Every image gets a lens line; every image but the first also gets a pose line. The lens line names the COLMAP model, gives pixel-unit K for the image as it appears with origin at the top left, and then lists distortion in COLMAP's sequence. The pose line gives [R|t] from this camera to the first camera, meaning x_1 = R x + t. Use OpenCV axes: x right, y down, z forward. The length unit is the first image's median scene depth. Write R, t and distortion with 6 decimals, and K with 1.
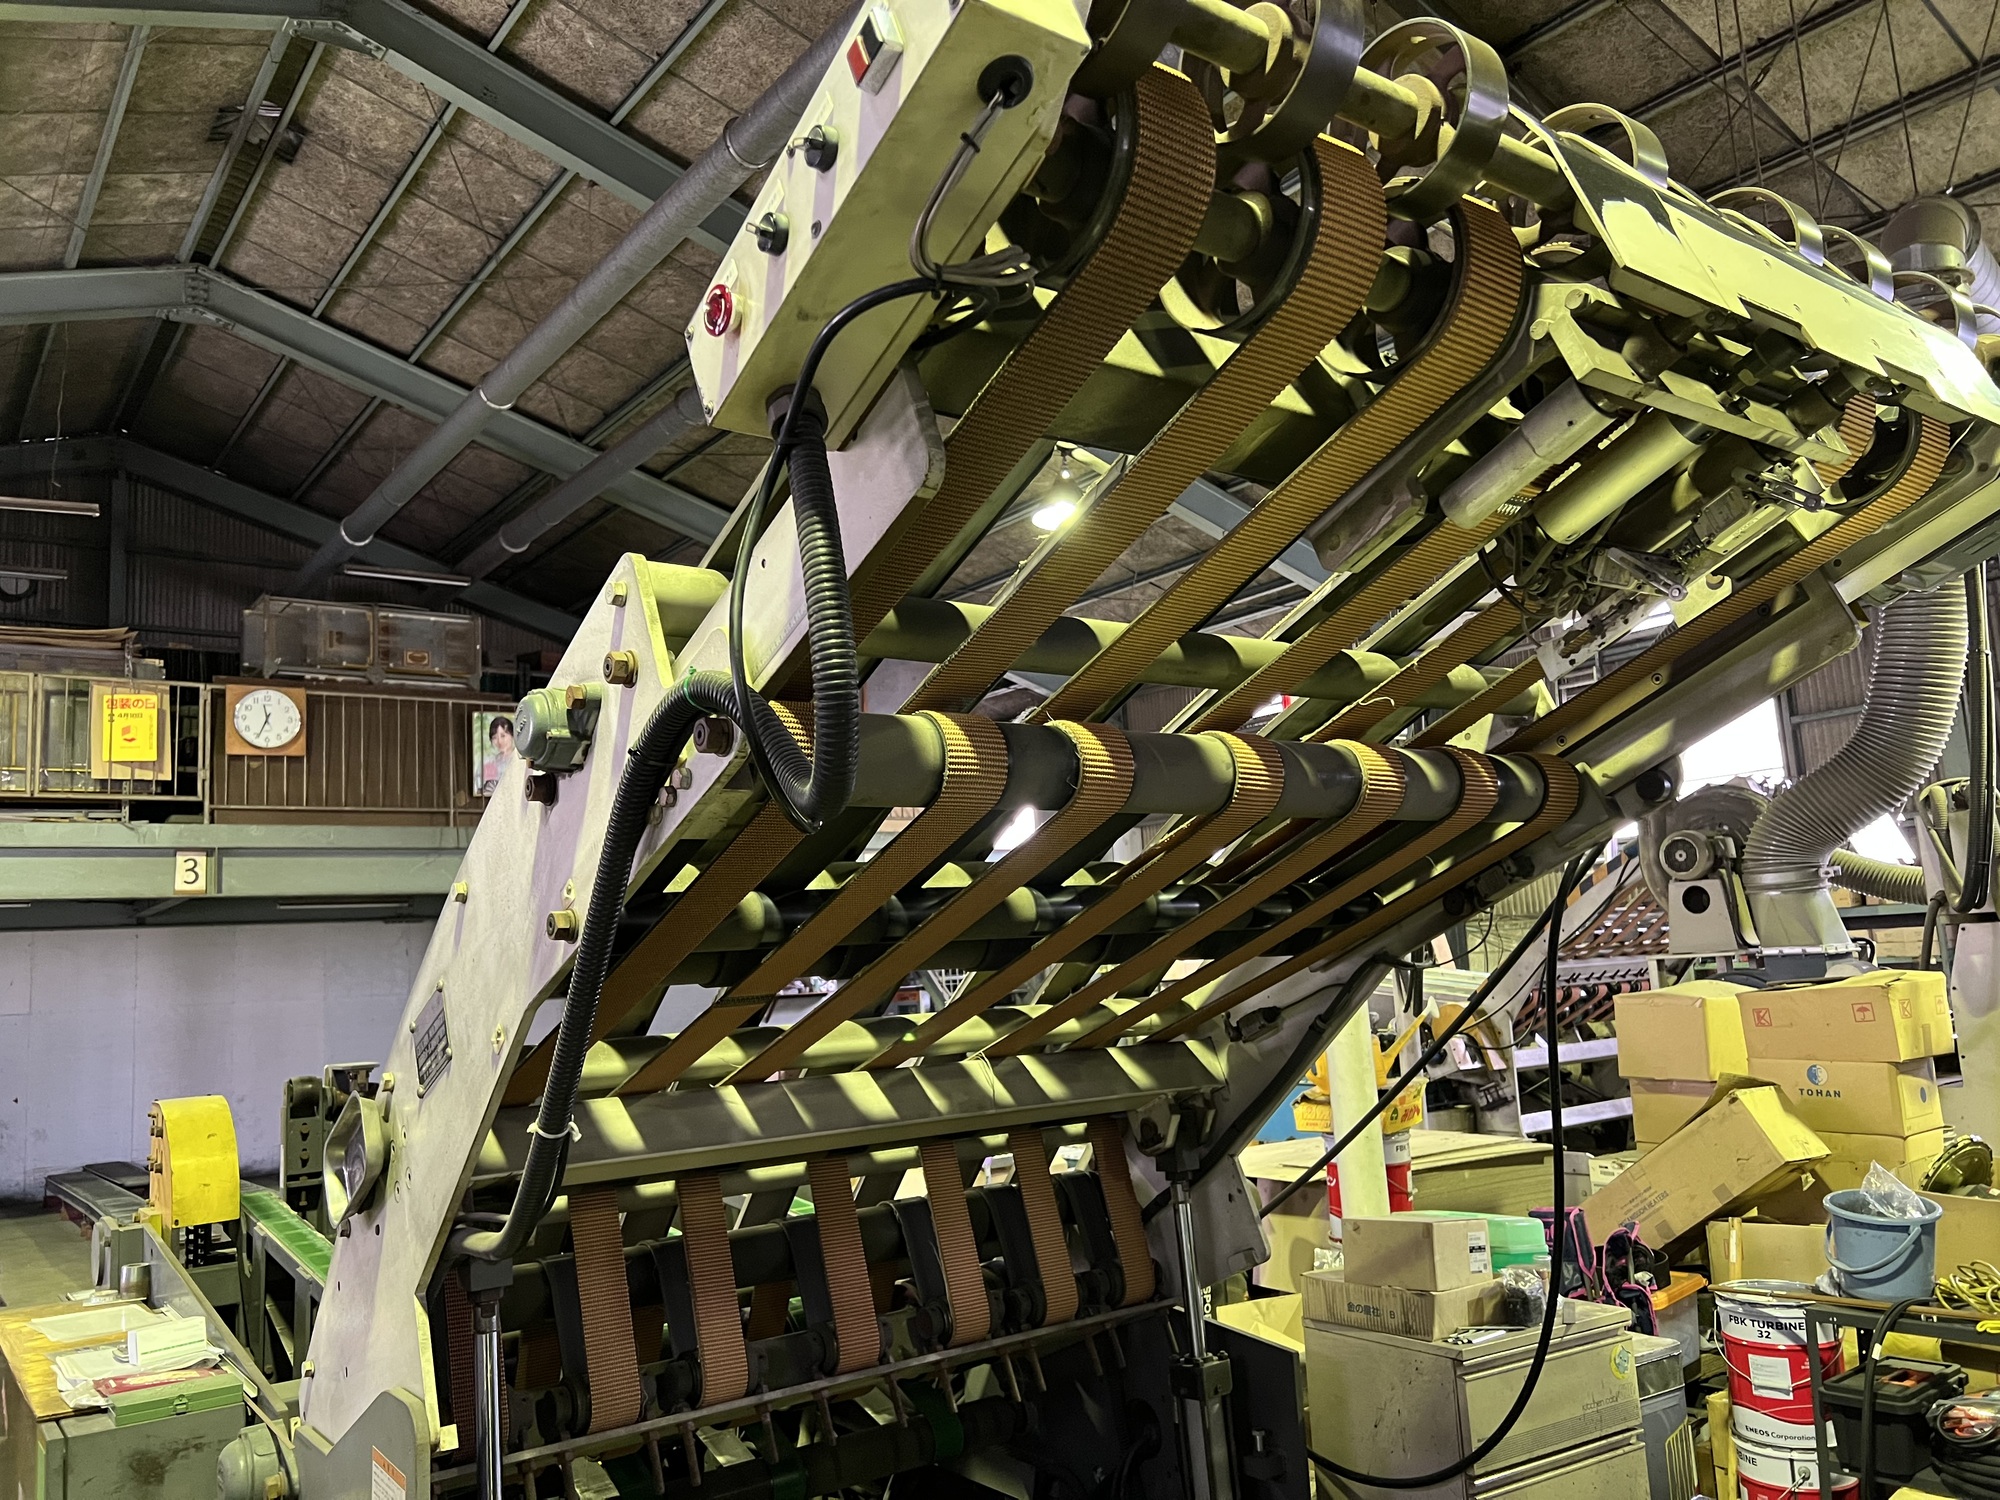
lens RADIAL K [[1522.9, 0, 994.9], [0, 1522.9, 753.9], [0, 0, 1]] dist [0.024871, -0.007733]
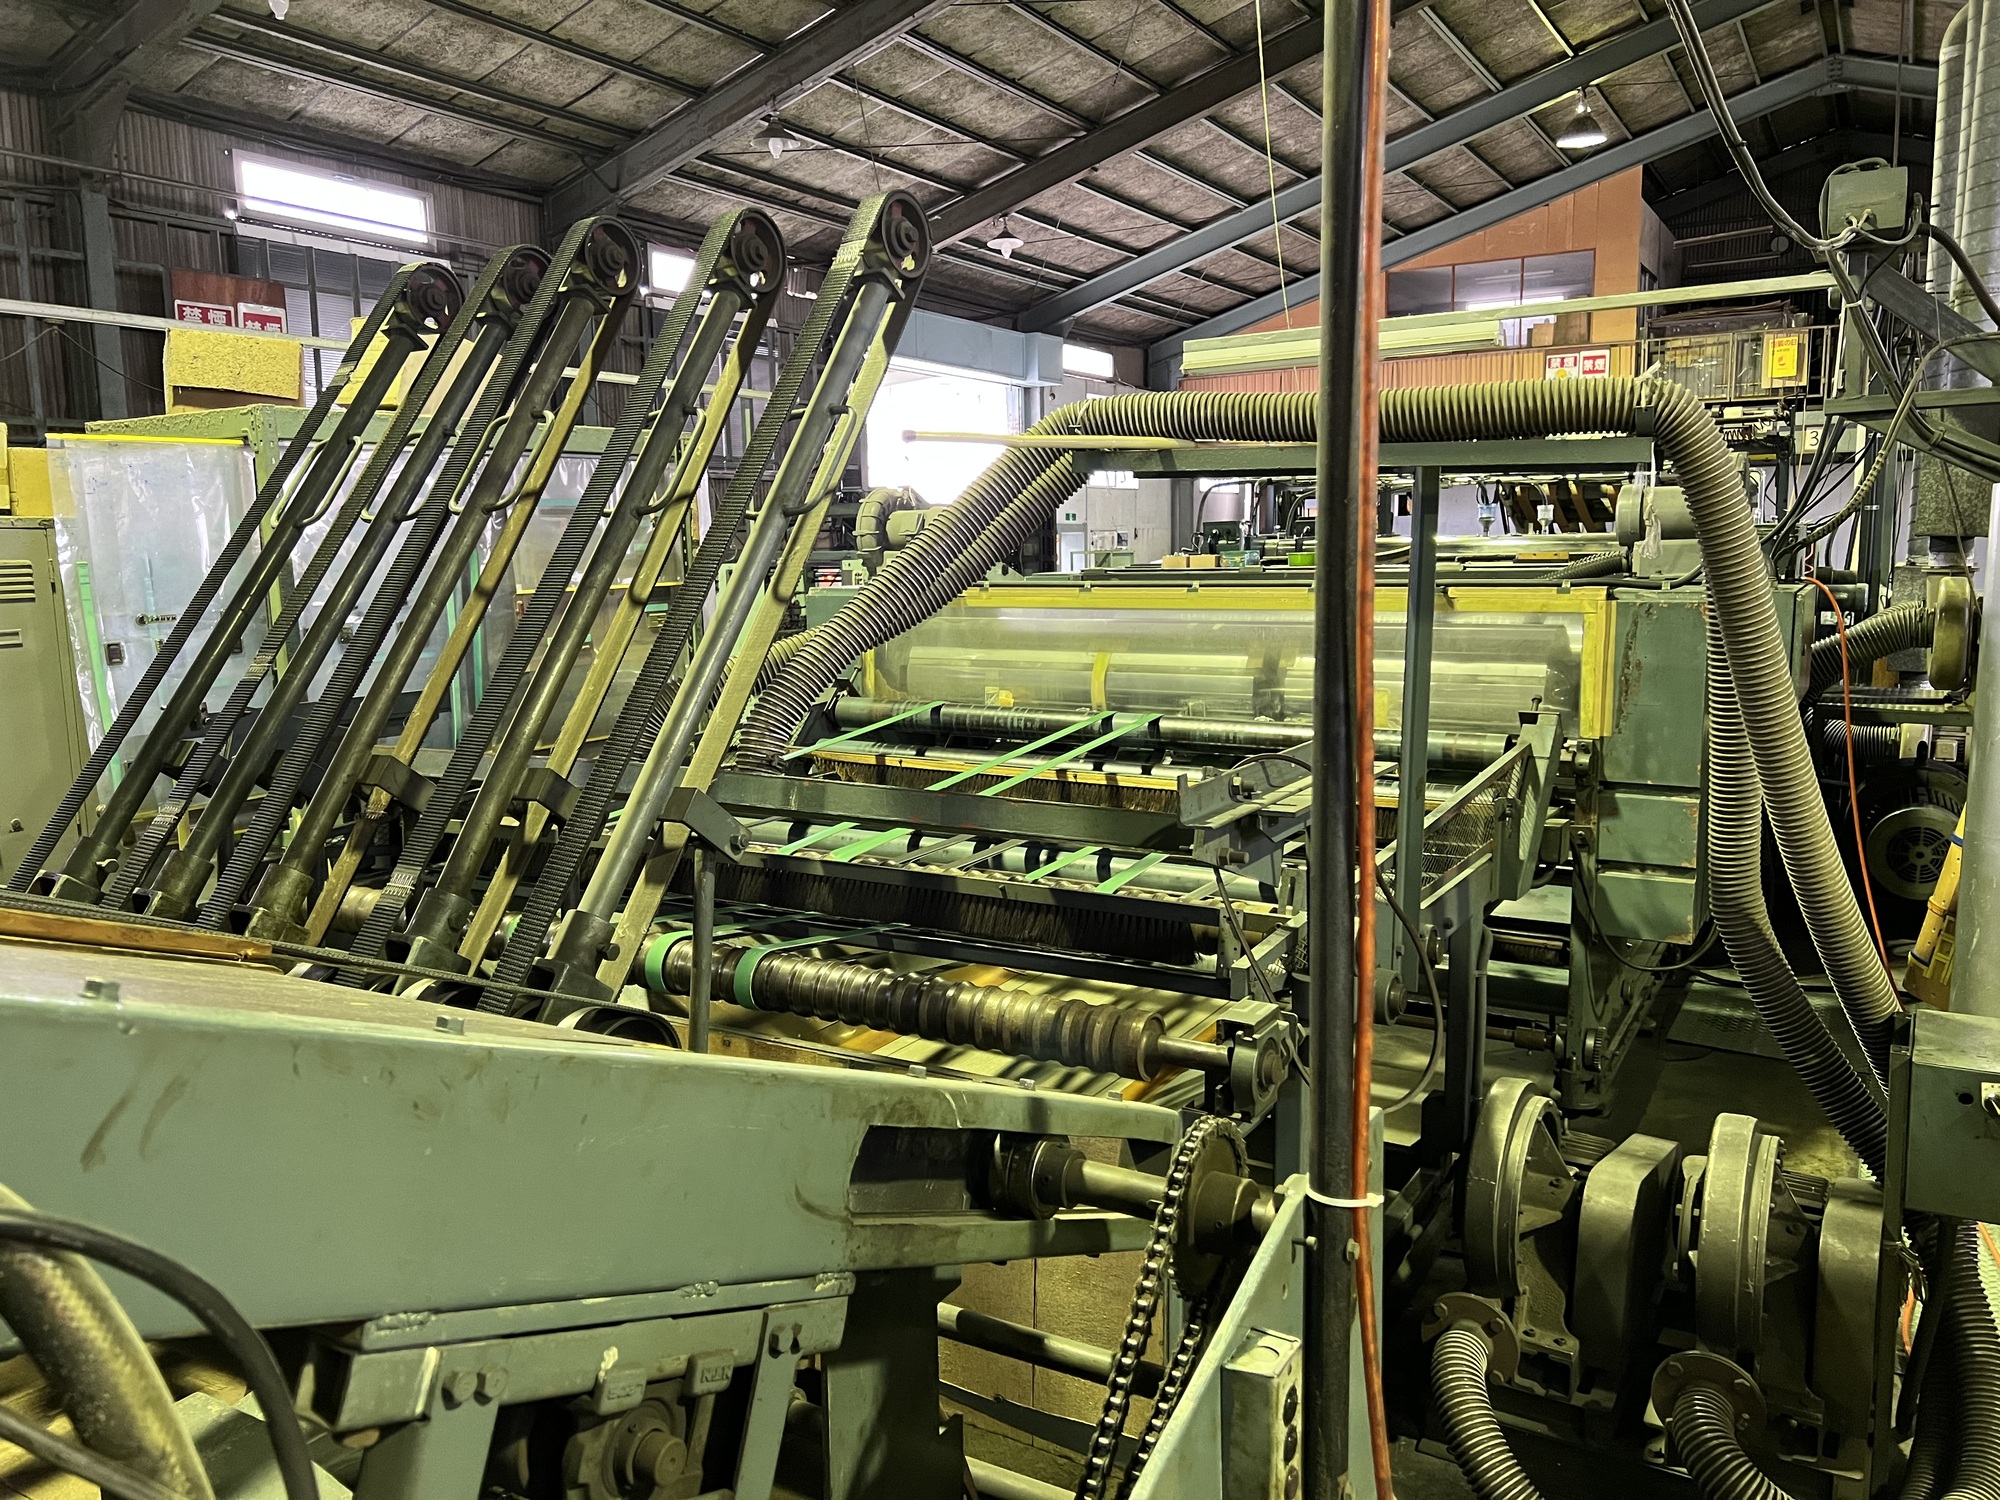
lens RADIAL K [[1522.9, 0, 994.9], [0, 1522.9, 753.9], [0, 0, 1]] dist [0.024871, -0.007733]
pose [[0.388363, 0.179684, -0.903818, 0.766278], [0.122053, 0.962134, 0.243723, -0.118899], [0.913388, -0.204966, 0.351727, -0.548978]]
